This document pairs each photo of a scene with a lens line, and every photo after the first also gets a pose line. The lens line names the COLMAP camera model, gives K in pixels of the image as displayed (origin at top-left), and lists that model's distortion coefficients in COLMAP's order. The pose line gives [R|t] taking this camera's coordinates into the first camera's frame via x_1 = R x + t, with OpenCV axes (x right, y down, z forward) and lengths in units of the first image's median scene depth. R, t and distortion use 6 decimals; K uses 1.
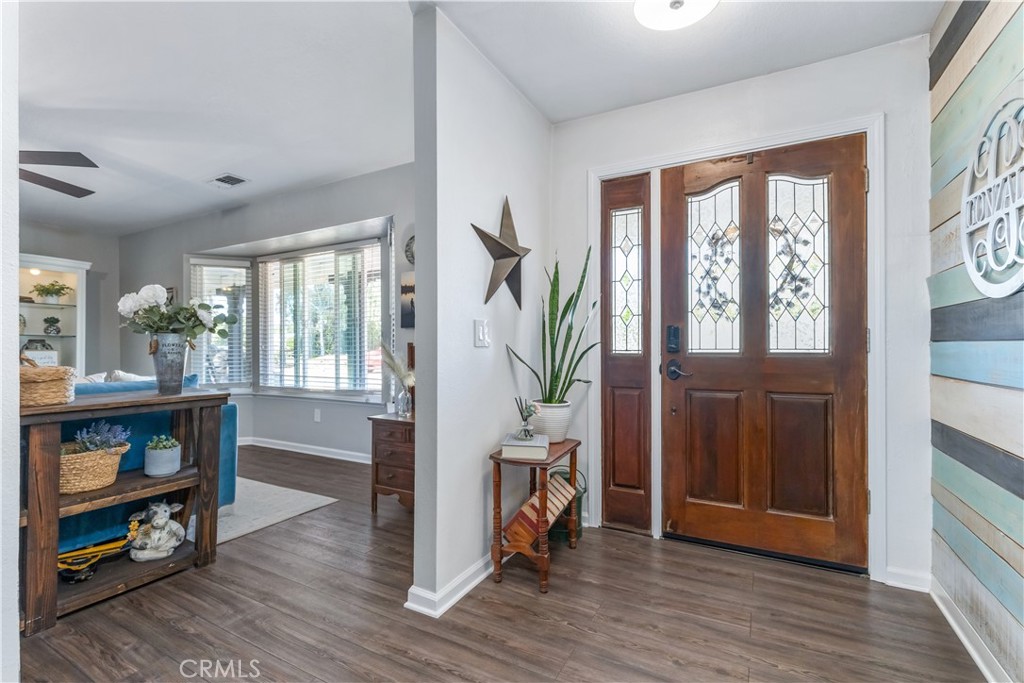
lens RADIAL K [[462.0, 0, 510.6], [0, 462.0, 344.9], [0, 0, 1]] dist [0.000735, 0.000502]
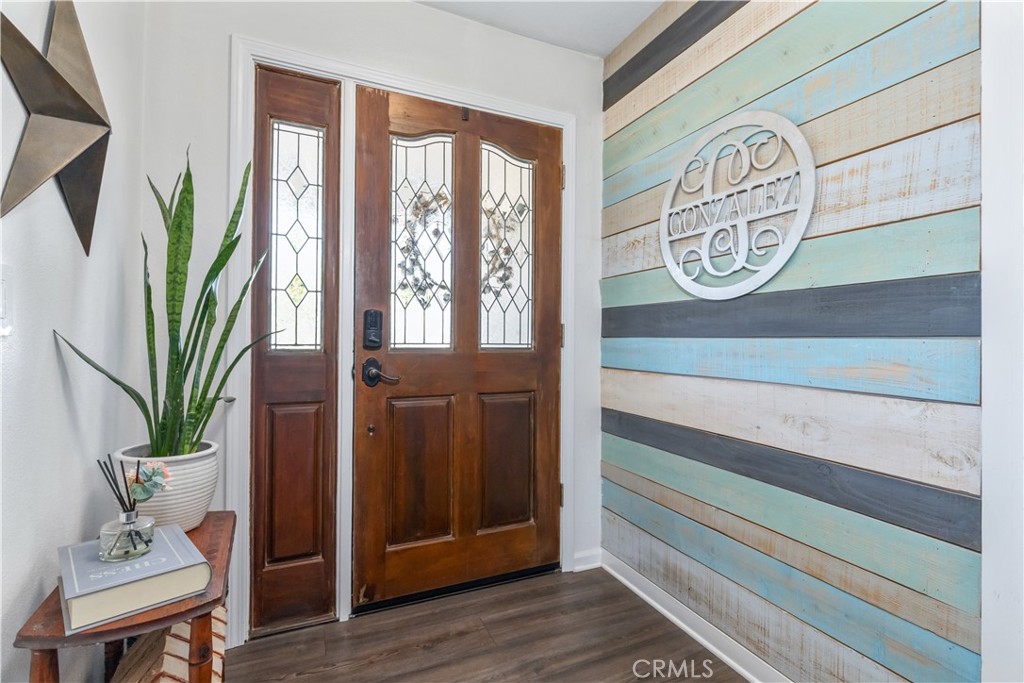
lens RADIAL K [[464.8, 0, 511.2], [0, 464.8, 338.0], [0, 0, 1]] dist [0.002768, 0.000035]
pose [[0.609101, 0.011161, 0.793014, -0.092184], [-0.012381, 0.999913, -0.004564, 0.001622], [-0.792996, -0.007038, 0.609186, 0.428476]]
